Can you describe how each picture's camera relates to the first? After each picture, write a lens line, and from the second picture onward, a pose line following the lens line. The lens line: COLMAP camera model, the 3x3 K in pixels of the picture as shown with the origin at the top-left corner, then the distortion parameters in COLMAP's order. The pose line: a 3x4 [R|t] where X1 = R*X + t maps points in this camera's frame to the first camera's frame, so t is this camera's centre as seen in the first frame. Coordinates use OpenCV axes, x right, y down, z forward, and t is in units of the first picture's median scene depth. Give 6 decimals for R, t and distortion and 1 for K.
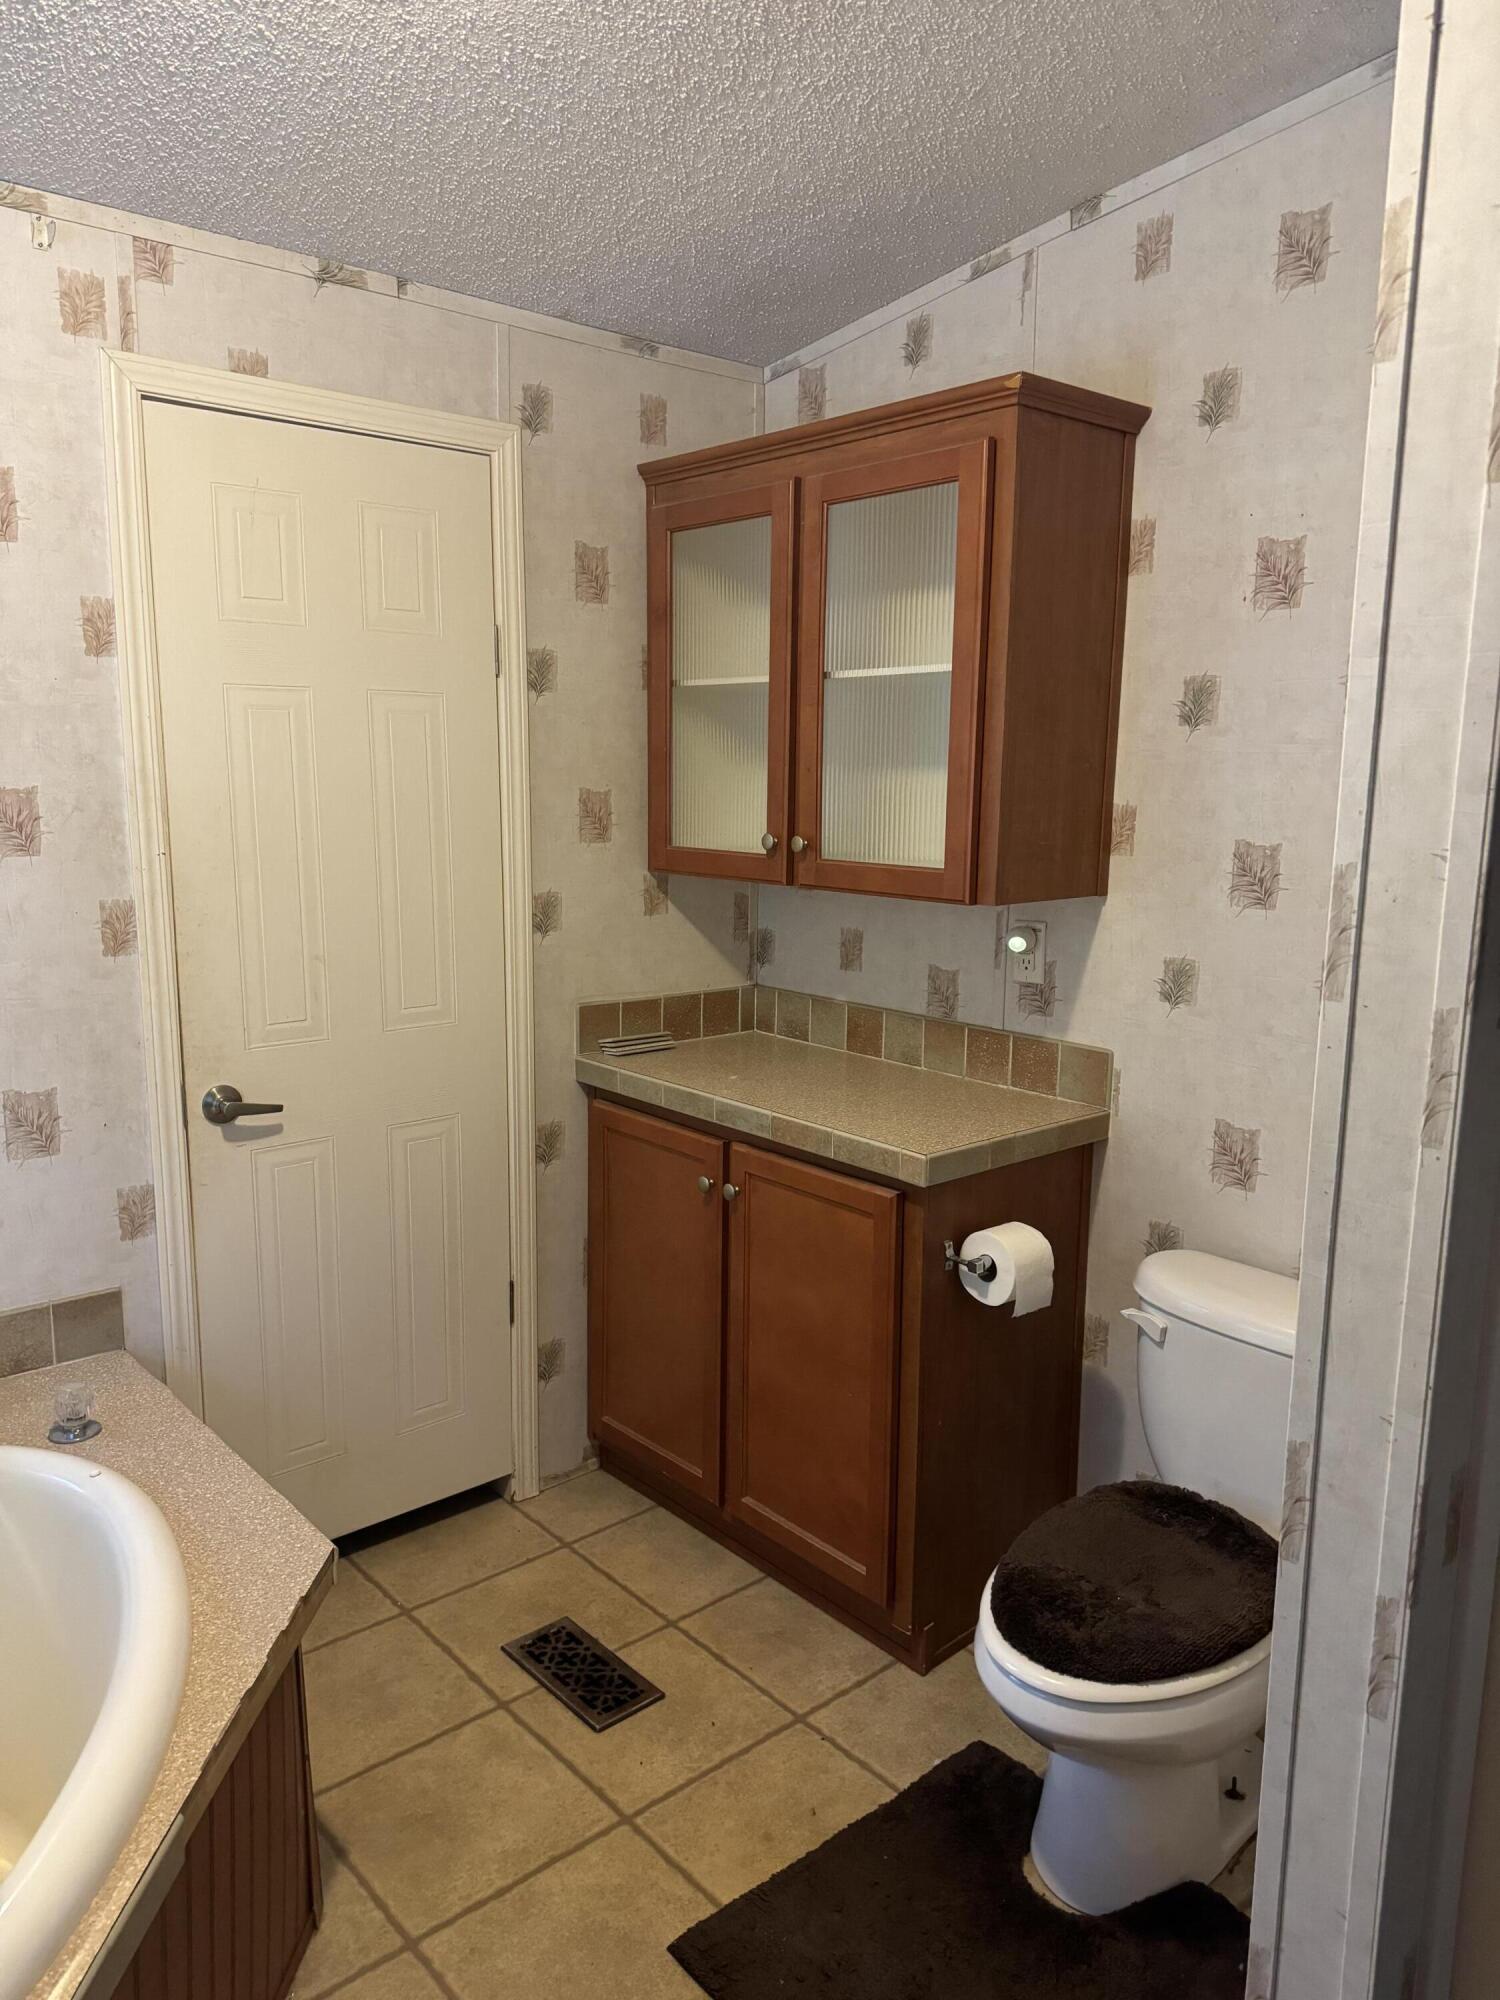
lens RADIAL K [[1420.3, 0, 753.7], [0, 1420.3, 999.8], [0, 0, 1]] dist [0.034284, -0.048008]
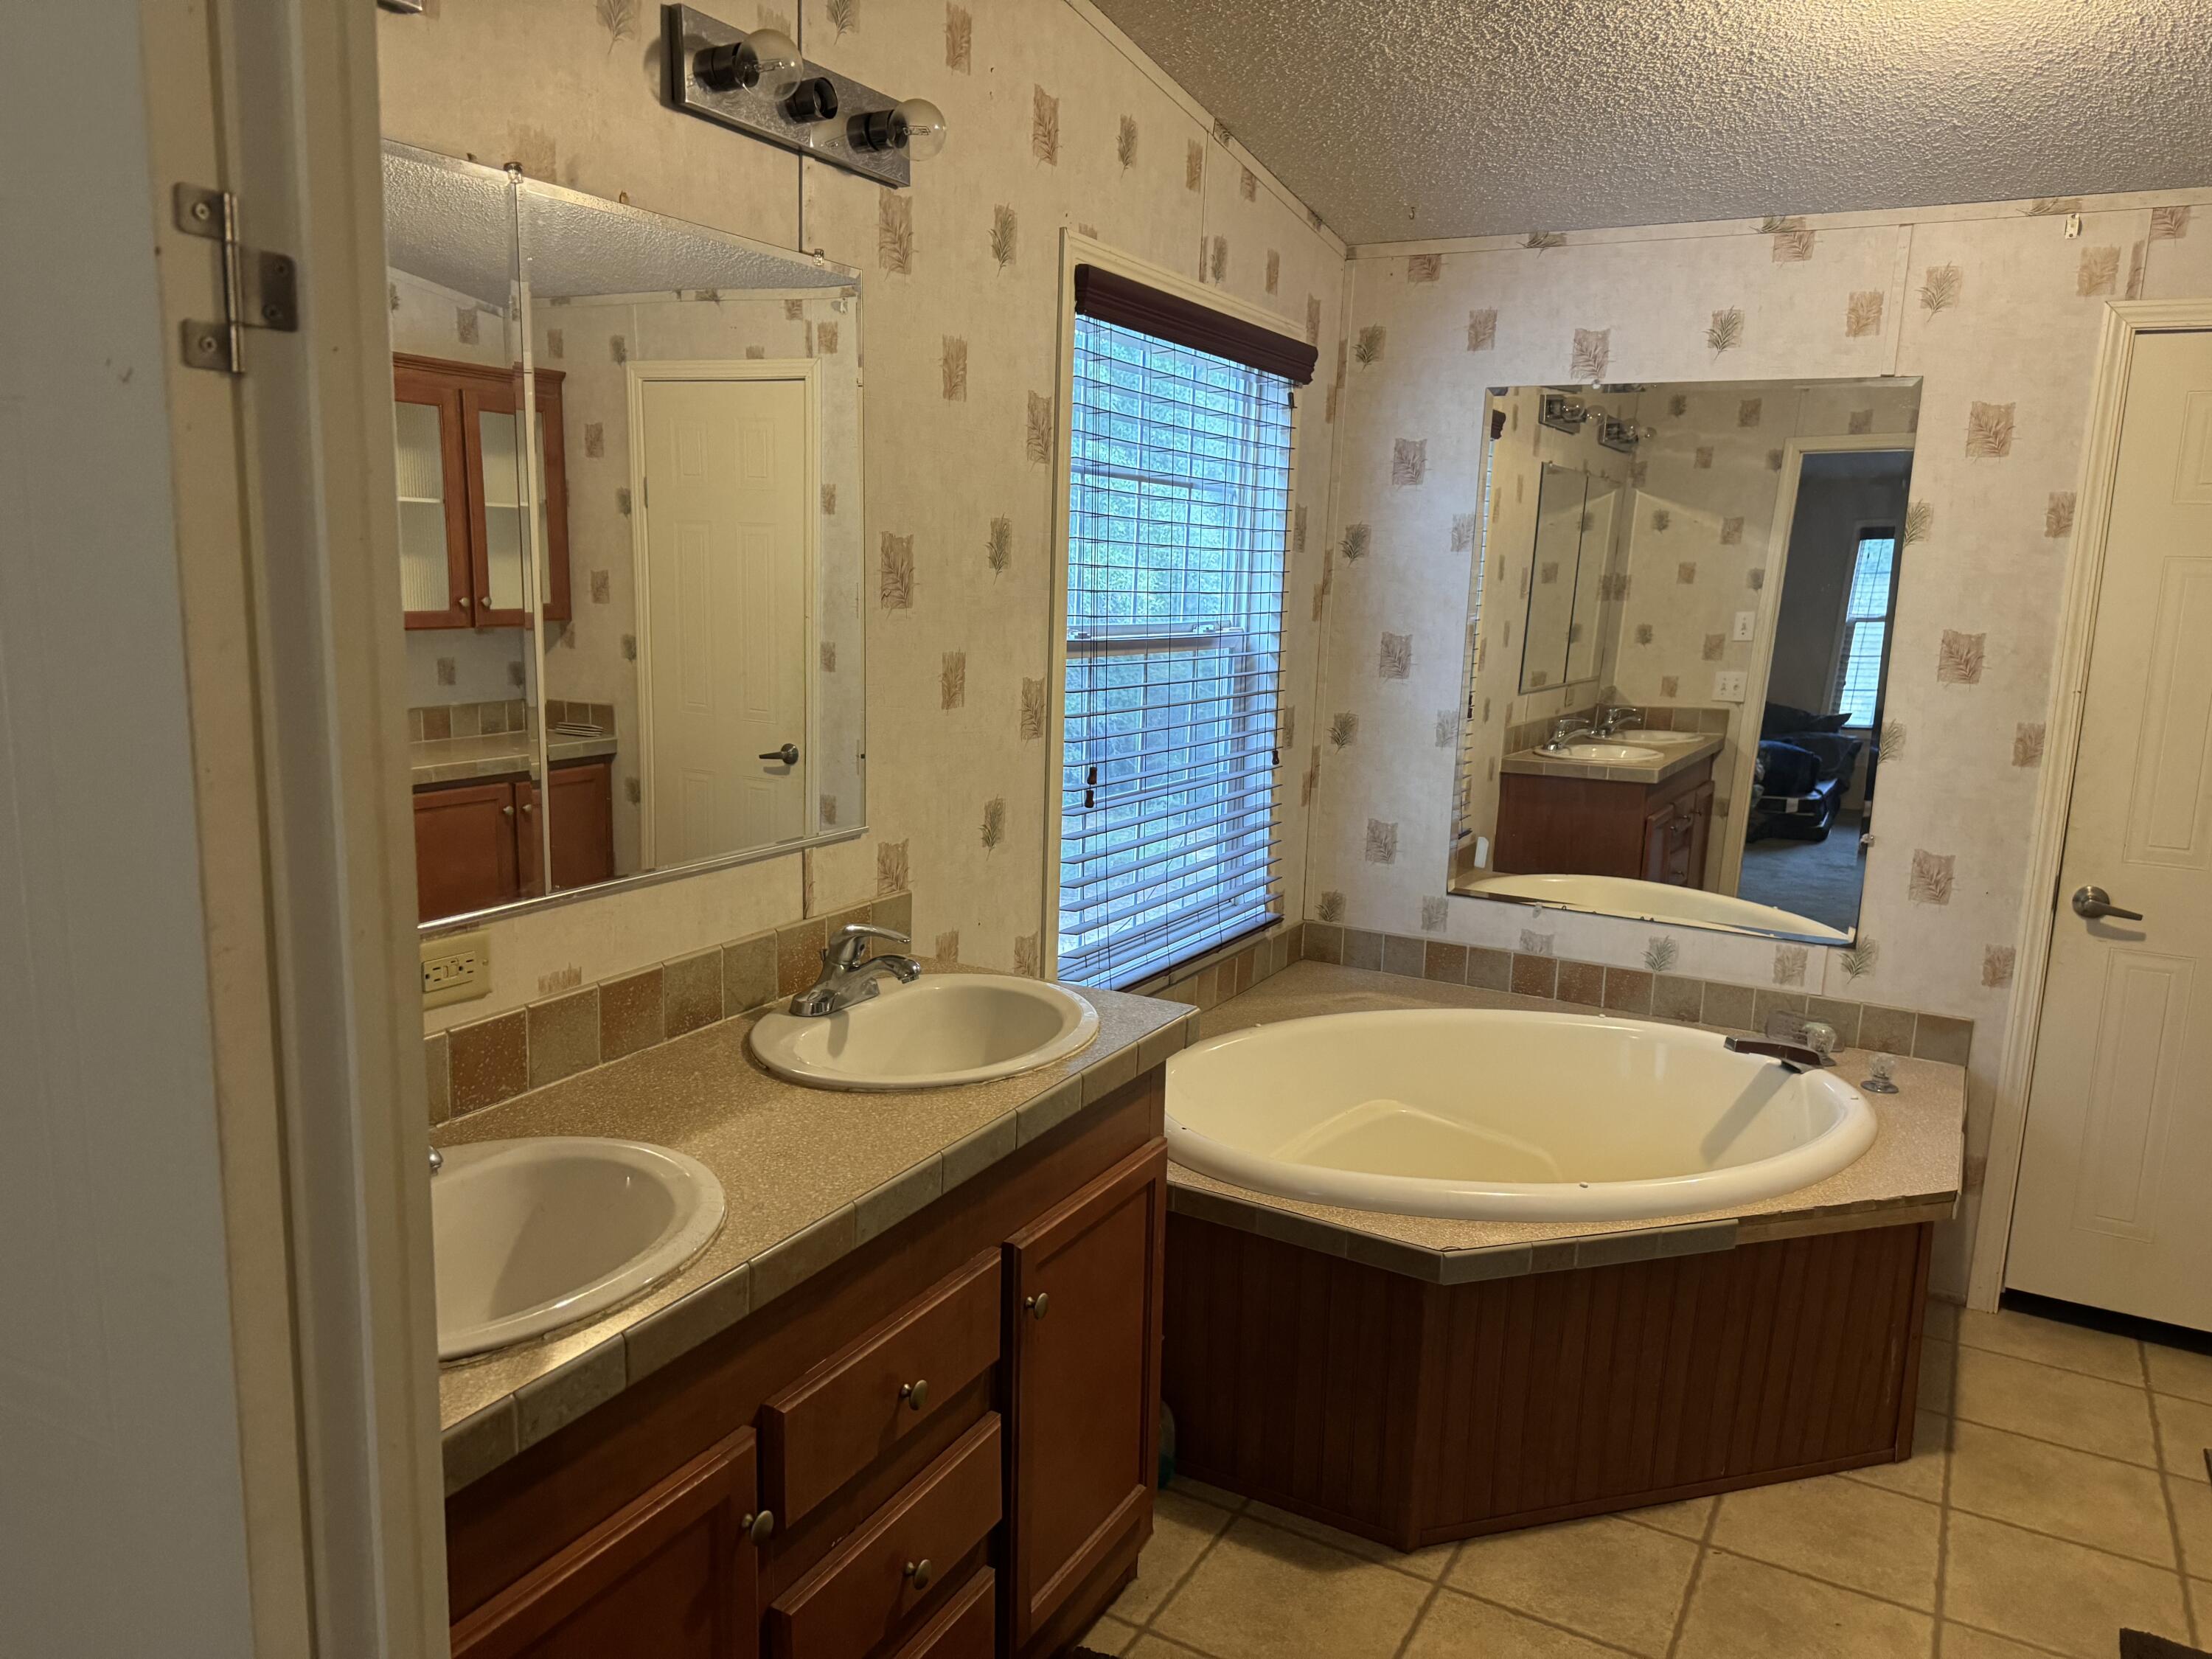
lens RADIAL K [[1570.9, 0, 1093.6], [0, 1570.9, 847.9], [0, 0, 1]] dist [0.034284, -0.048008]
pose [[0.320471, 0.170442, -0.931798, 0.641479], [-0.185633, 0.975906, 0.114666, 0.034118], [0.928891, 0.136225, 0.344389, -0.271939]]
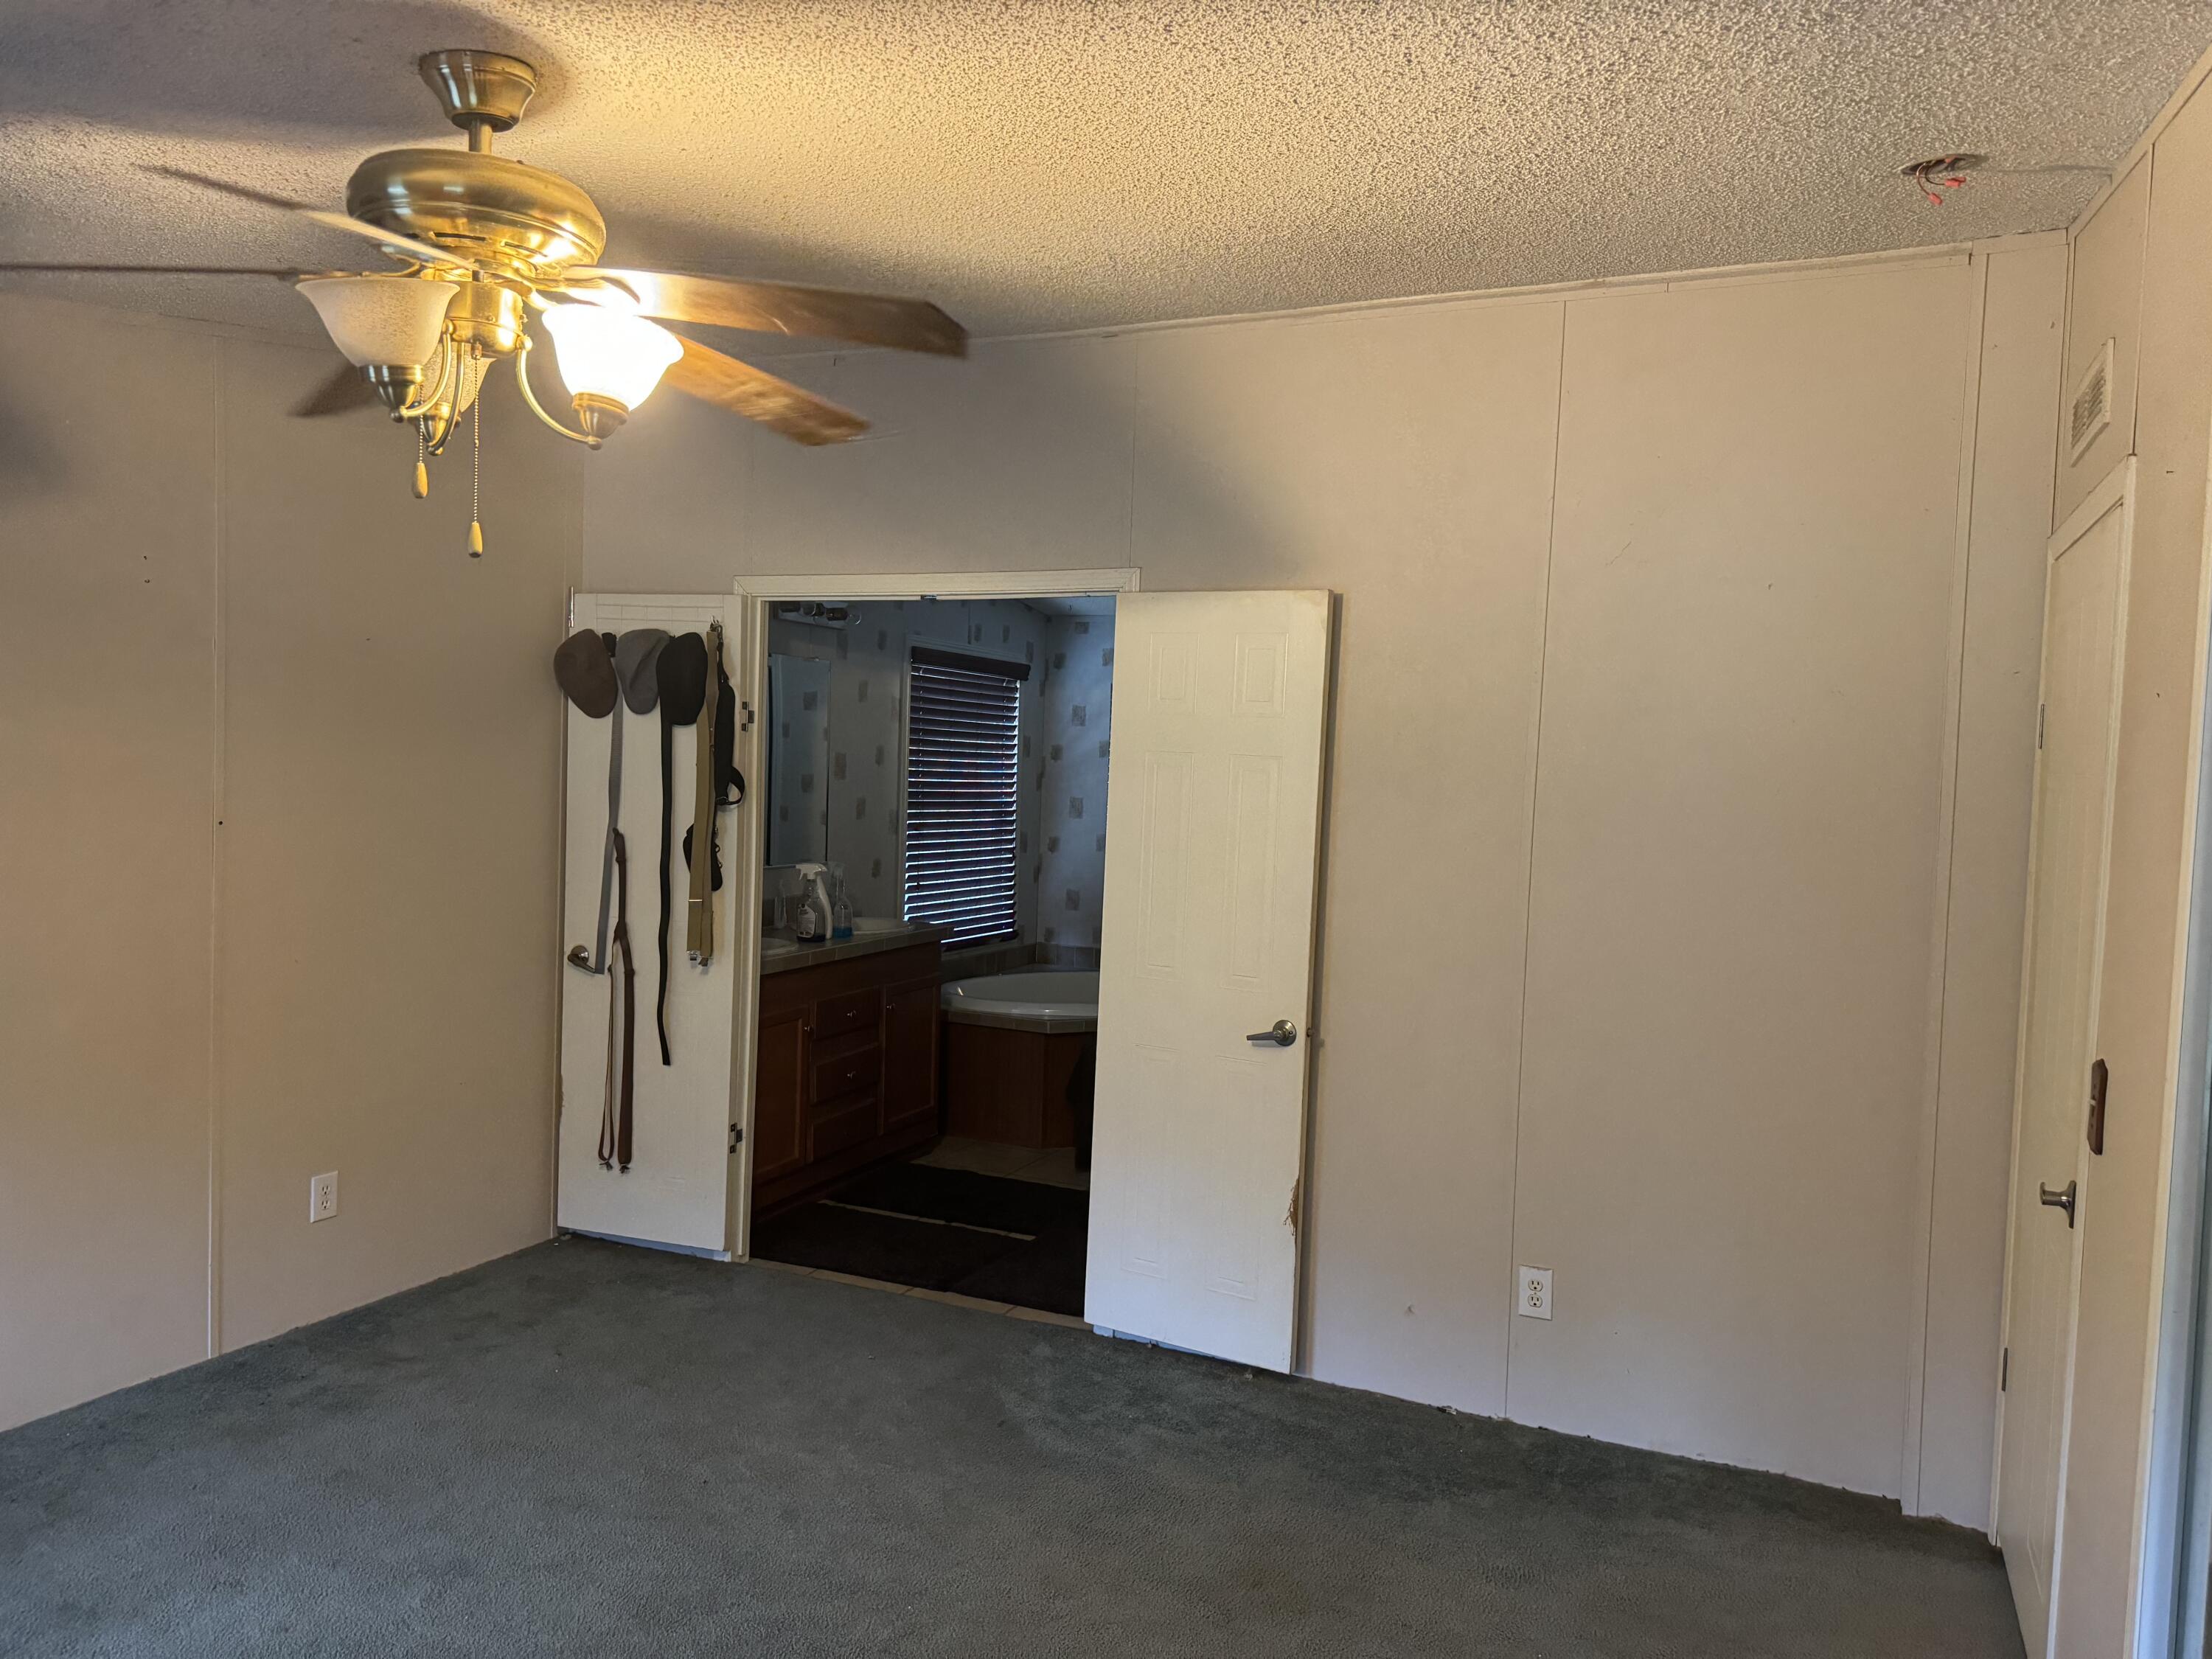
lens RADIAL K [[1570.9, 0, 1112.9], [0, 1570.9, 819.5], [0, 0, 1]] dist [0.034284, -0.048008]
pose [[0.400707, 0.035758, -0.915508, 2.452534], [-0.181070, 0.982621, -0.040873, 0.124822], [0.898136, 0.182149, 0.400218, -0.752805]]
